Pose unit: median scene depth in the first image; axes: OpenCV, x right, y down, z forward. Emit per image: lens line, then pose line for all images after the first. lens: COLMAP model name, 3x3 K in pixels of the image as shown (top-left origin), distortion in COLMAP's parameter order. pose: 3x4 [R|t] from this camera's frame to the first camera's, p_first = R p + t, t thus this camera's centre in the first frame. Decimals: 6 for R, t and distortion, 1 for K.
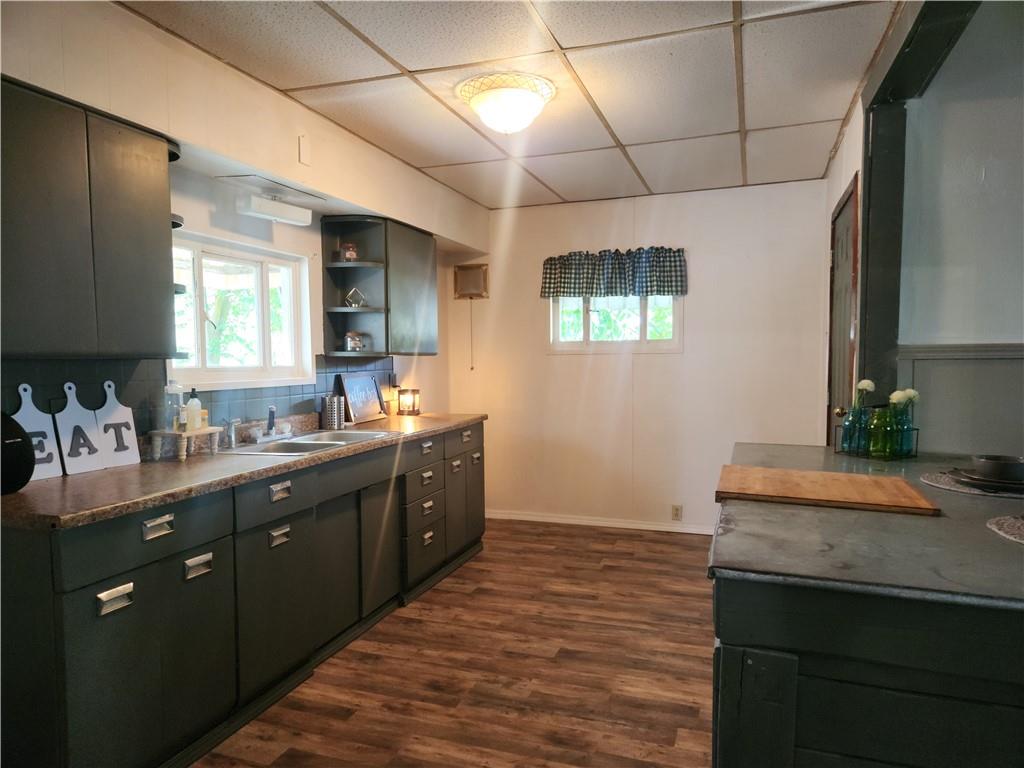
lens RADIAL K [[683.9, 0, 513.2], [0, 683.9, 385.7], [0, 0, 1]] dist [0.010439, 0.001040]
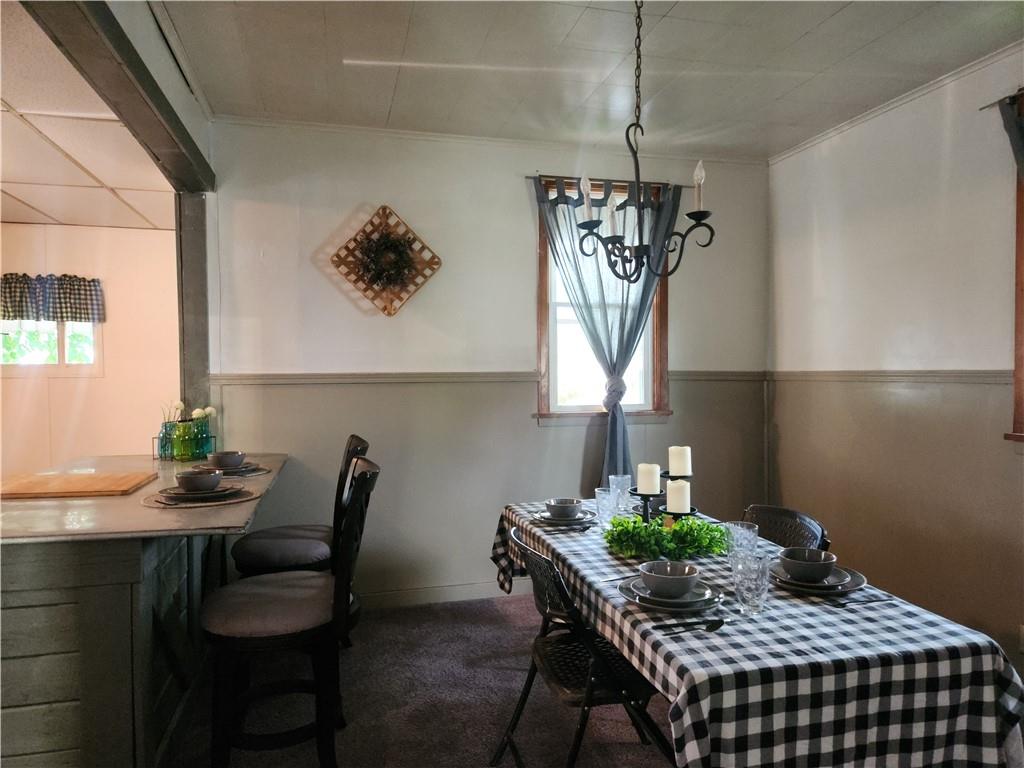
lens RADIAL K [[683.9, 0, 514.2], [0, 683.9, 382.7], [0, 0, 1]] dist [0.010439, 0.001040]
pose [[0.815571, -0.004147, 0.578642, 0.155112], [0.023685, 0.999376, -0.026220, 0.003217], [-0.578172, 0.035090, 0.815160, -0.230657]]
